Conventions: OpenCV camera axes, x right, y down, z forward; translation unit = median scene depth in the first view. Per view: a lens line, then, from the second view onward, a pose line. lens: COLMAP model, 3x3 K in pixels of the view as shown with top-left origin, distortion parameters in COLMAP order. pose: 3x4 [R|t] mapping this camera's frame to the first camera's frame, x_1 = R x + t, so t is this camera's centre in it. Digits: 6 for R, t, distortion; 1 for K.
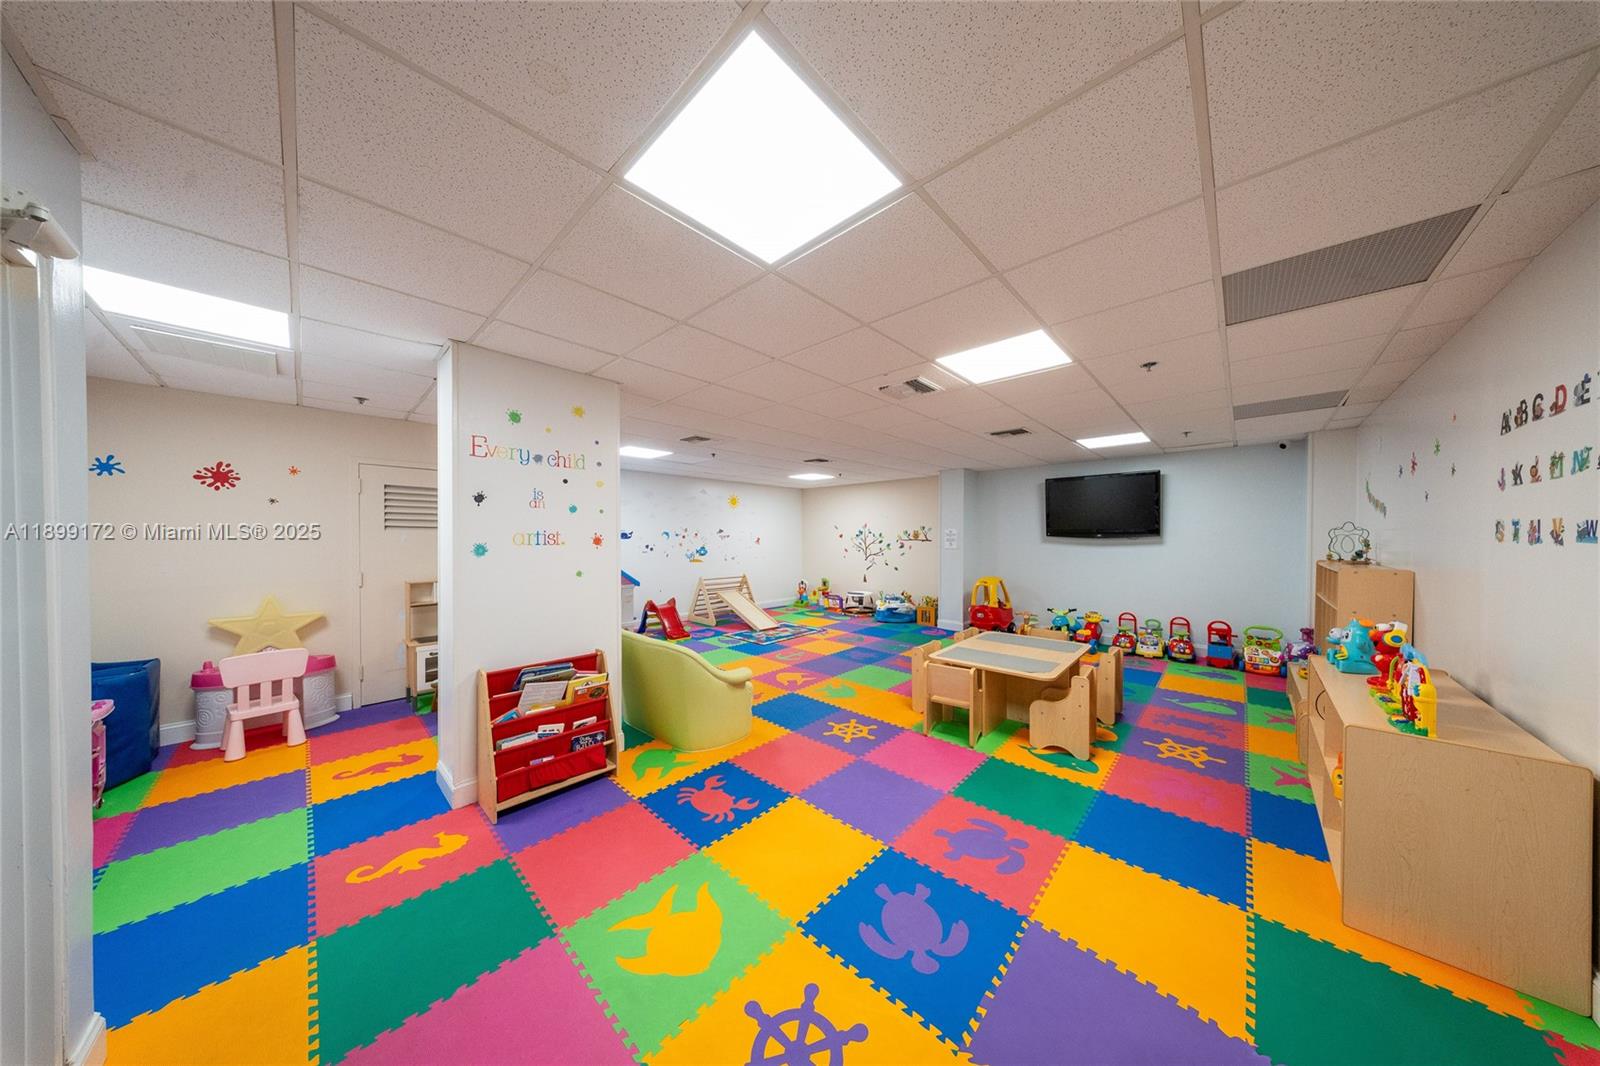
lens RADIAL K [[470.8, 0, 804.1], [0, 470.8, 539.2], [0, 0, 1]] dist [-0.004736, -0.000190]
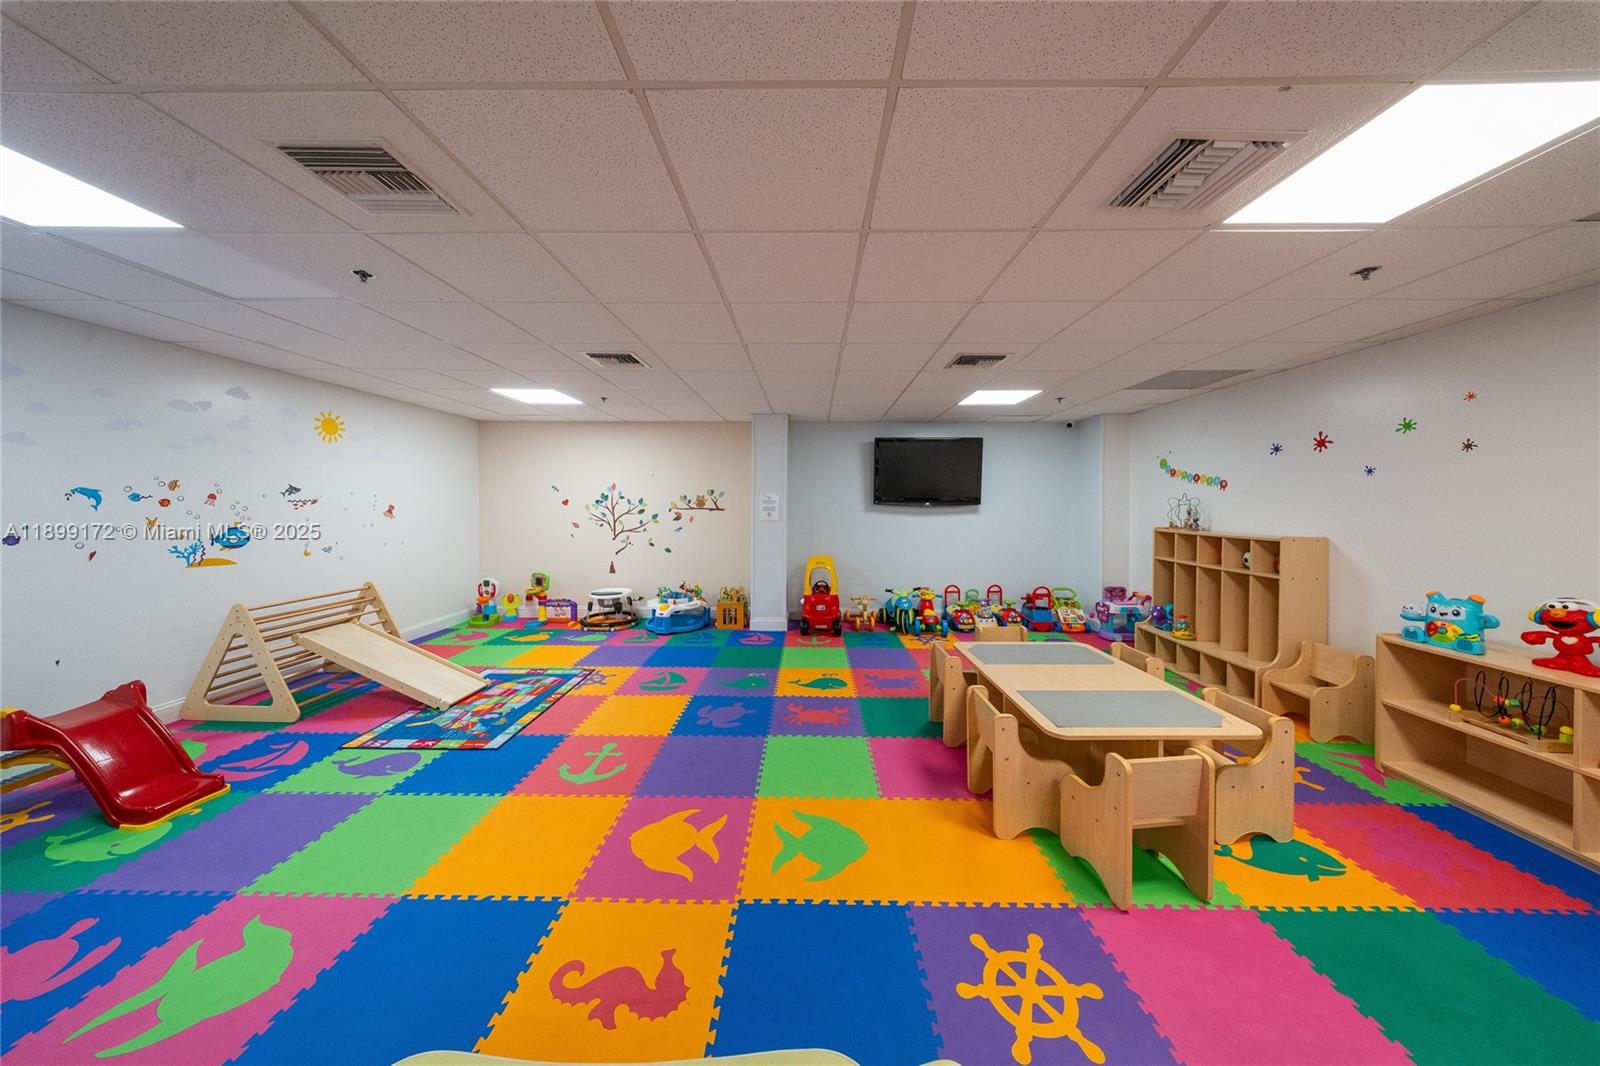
lens RADIAL K [[470.8, 0, 793.5], [0, 470.8, 514.0], [0, 0, 1]] dist [-0.004736, -0.000190]
pose [[0.730554, -0.010890, 0.682768, -0.144310], [-0.000531, 0.999863, 0.016515, -0.002181], [-0.682854, -0.012428, 0.730449, 0.391304]]
